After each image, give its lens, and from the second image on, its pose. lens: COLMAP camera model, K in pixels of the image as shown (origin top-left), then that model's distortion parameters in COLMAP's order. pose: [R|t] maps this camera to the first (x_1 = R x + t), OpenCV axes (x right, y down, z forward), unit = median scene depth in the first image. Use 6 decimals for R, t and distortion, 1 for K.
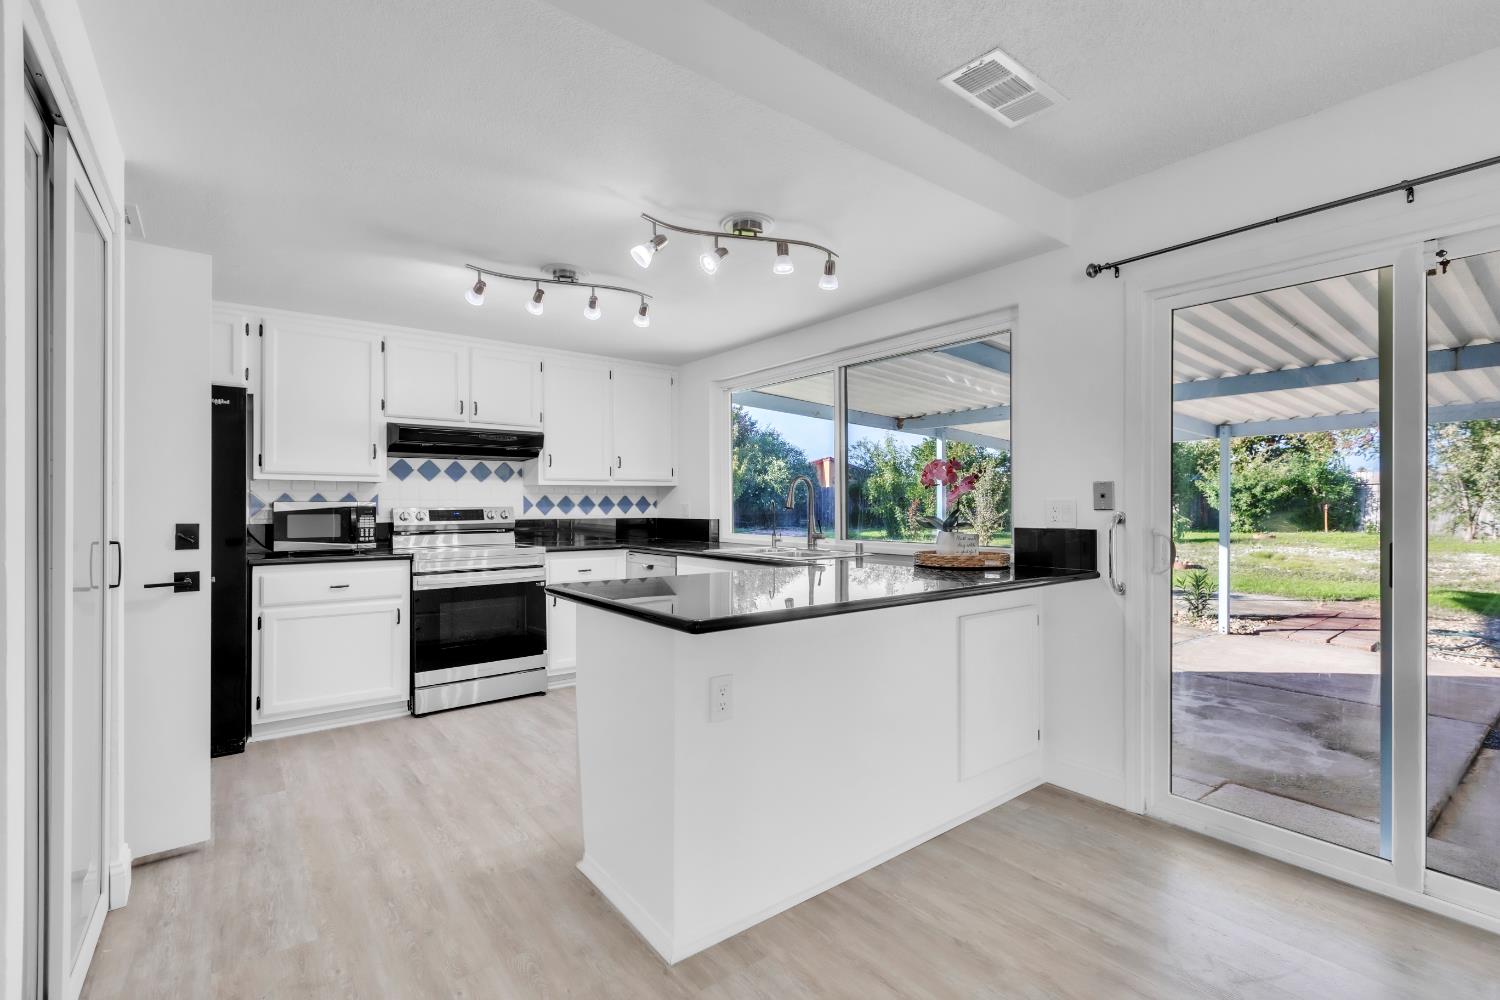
lens RADIAL K [[672.7, 0, 748.3], [0, 672.7, 498.9], [0, 0, 1]] dist [0.002791, -0.000350]
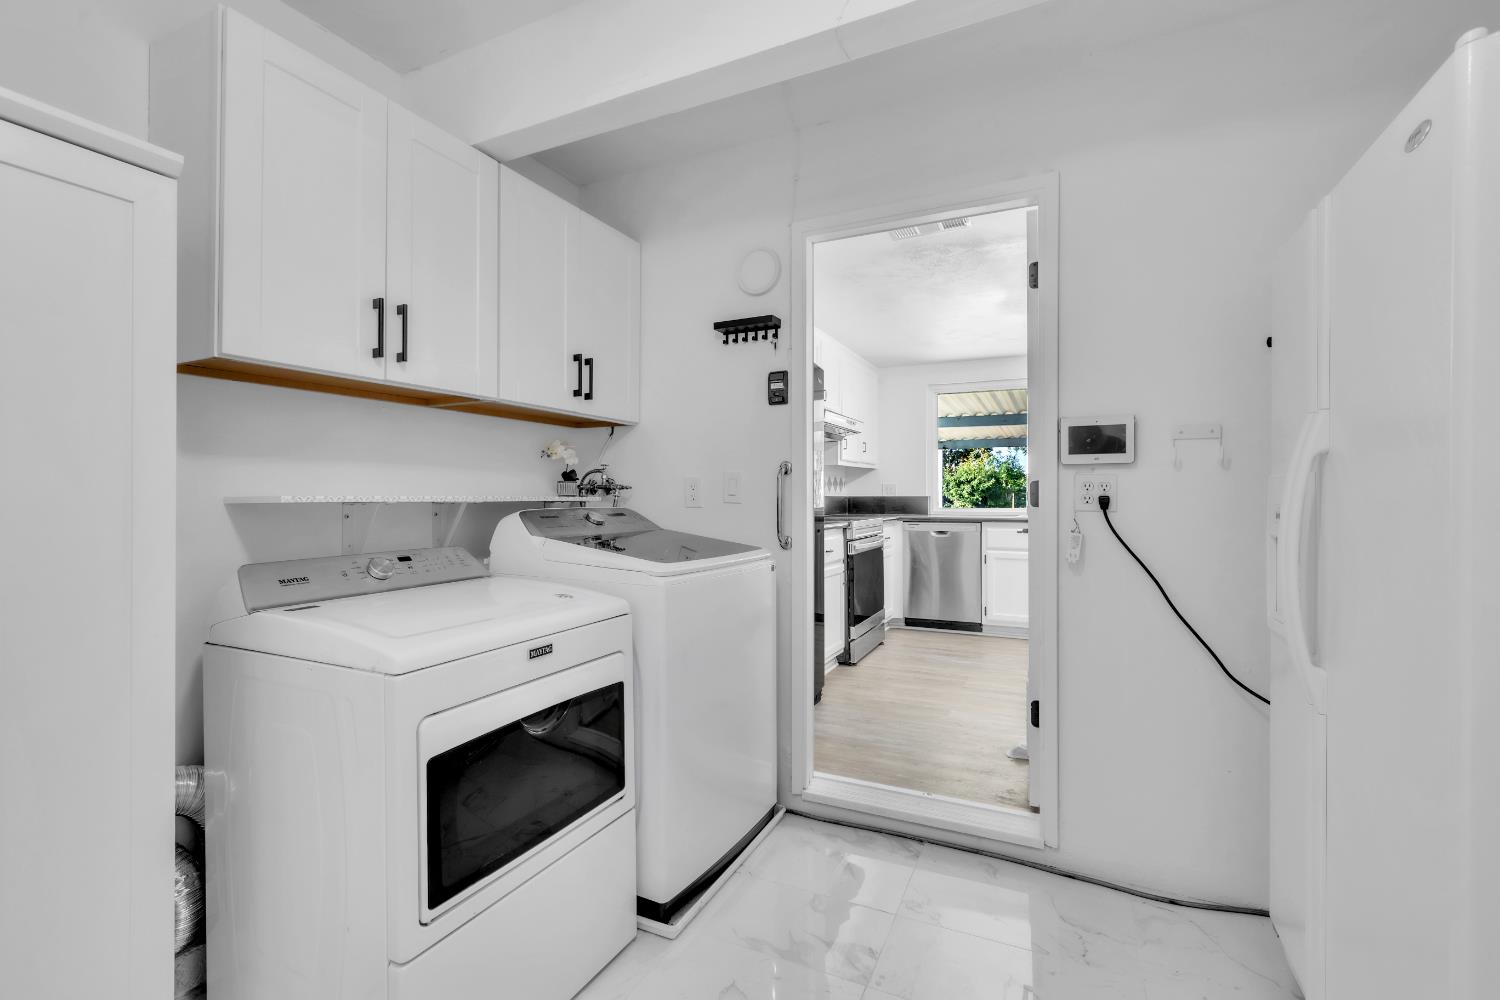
lens RADIAL K [[672.7, 0, 748.3], [0, 672.7, 498.9], [0, 0, 1]] dist [0.002791, -0.000350]
pose [[0.895867, -0.000199, 0.444321, -1.119169], [-0.005787, 0.999910, 0.012116, 0.027386], [-0.444284, -0.013426, 0.895786, 0.057296]]
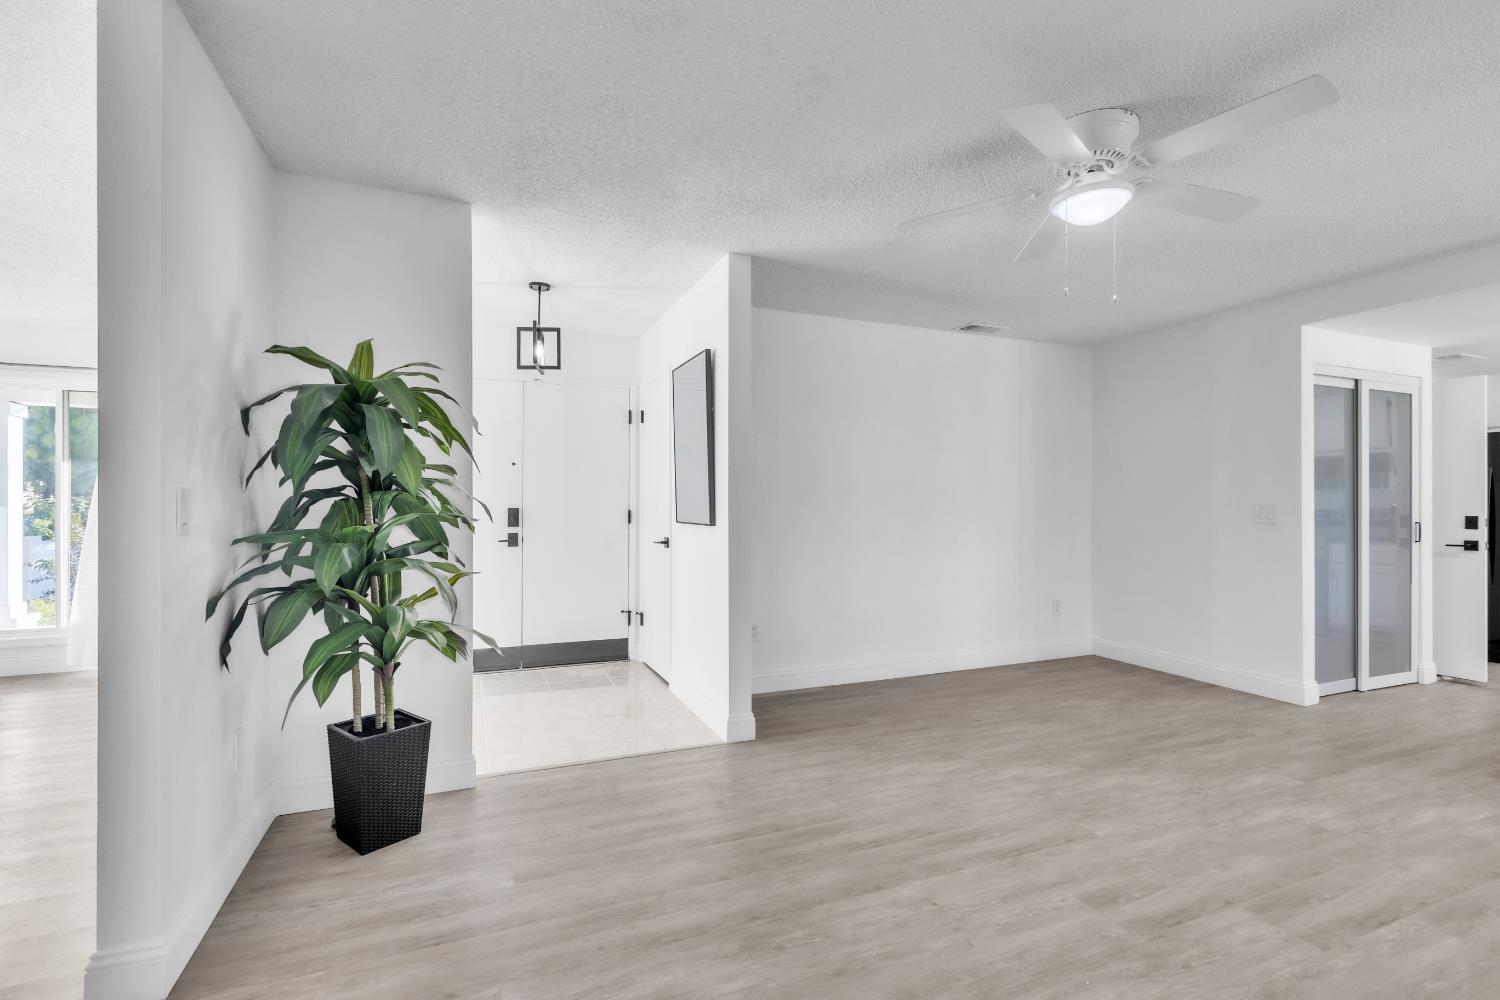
lens RADIAL K [[672.7, 0, 748.3], [0, 672.7, 498.9], [0, 0, 1]] dist [0.002791, -0.000350]
pose [[-0.267207, -0.008766, -0.963599, 0.948758], [0.007864, 0.999905, -0.011277, -0.003655], [0.963607, -0.010591, -0.267113, -0.290466]]
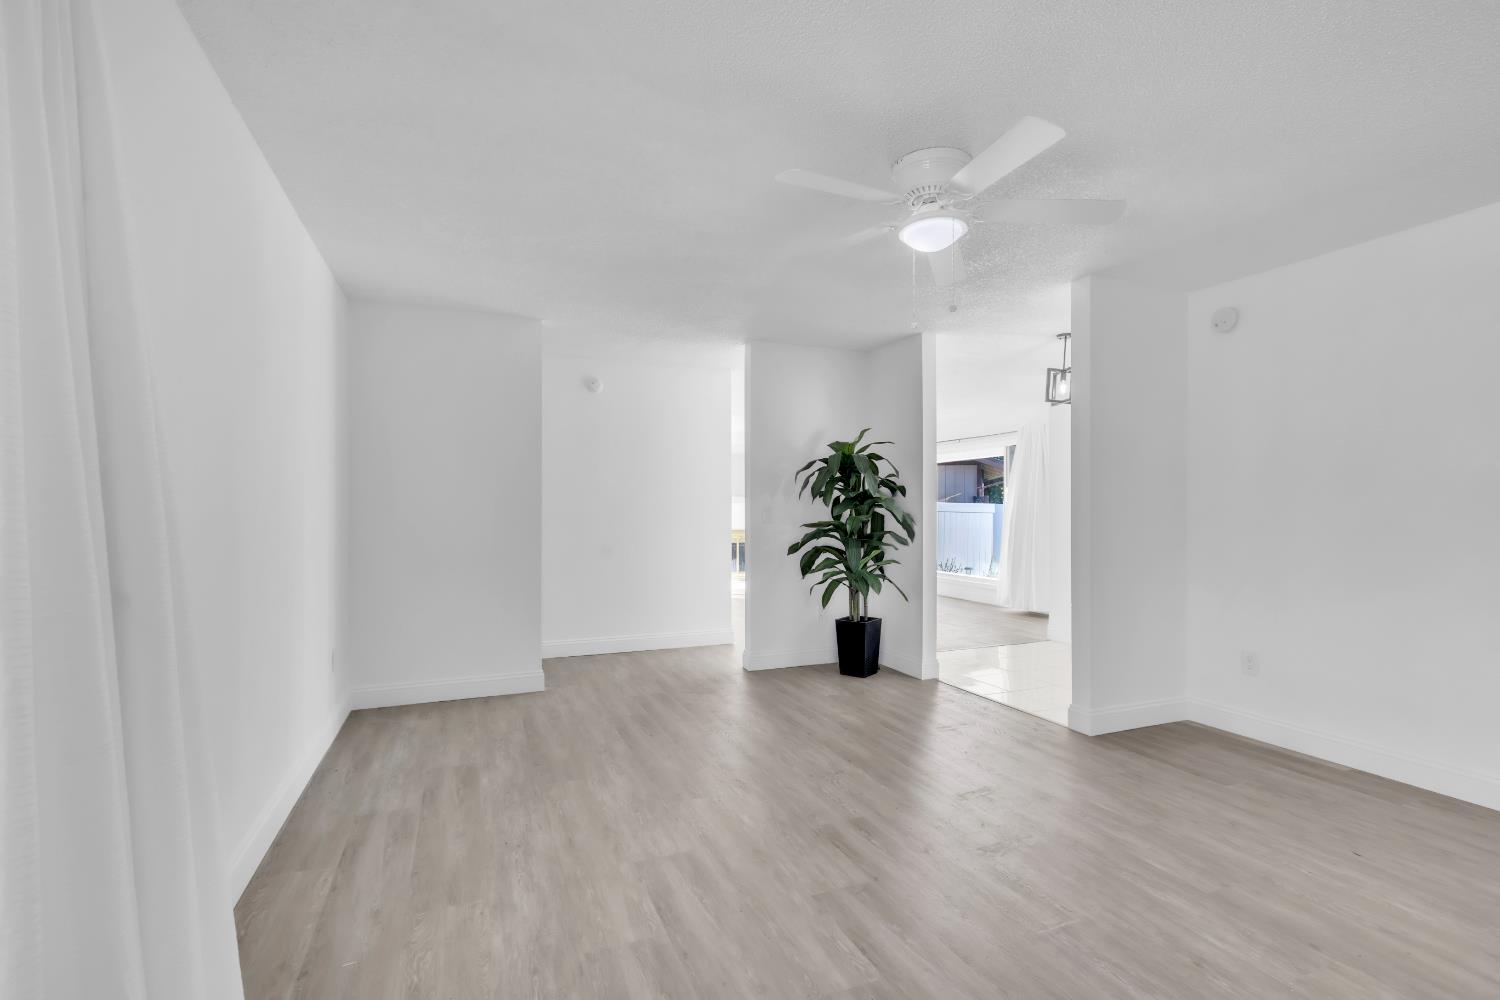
lens RADIAL K [[673.6, 0, 747.4], [0, 673.6, 517.6], [0, 0, 1]] dist [0.000187, -0.000192]
pose [[-0.963702, -0.003908, 0.266952, 0.300592], [-0.003936, 0.999992, 0.000429, 0.004265], [-0.266952, -0.000637, -0.963710, 0.493954]]
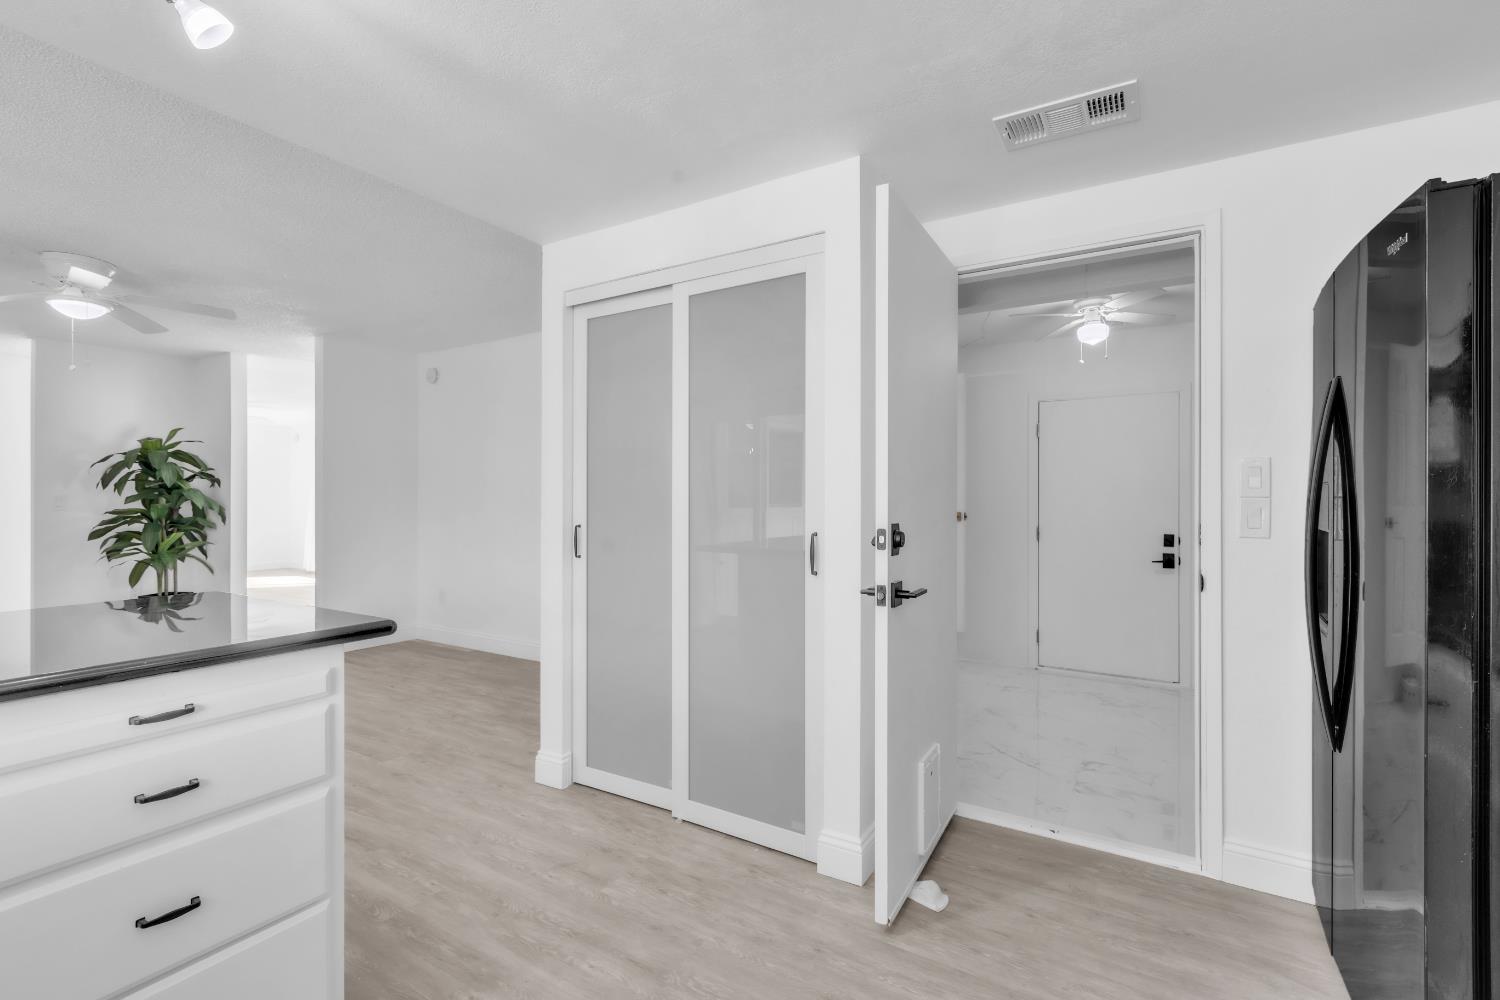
lens RADIAL K [[672.7, 0, 748.3], [0, 672.7, 498.9], [0, 0, 1]] dist [0.002791, -0.000350]
pose [[-0.936961, -0.000300, -0.349433, -0.227680], [0.003614, 0.999938, -0.010549, 0.009704], [0.349414, -0.011147, -0.936902, 1.010009]]
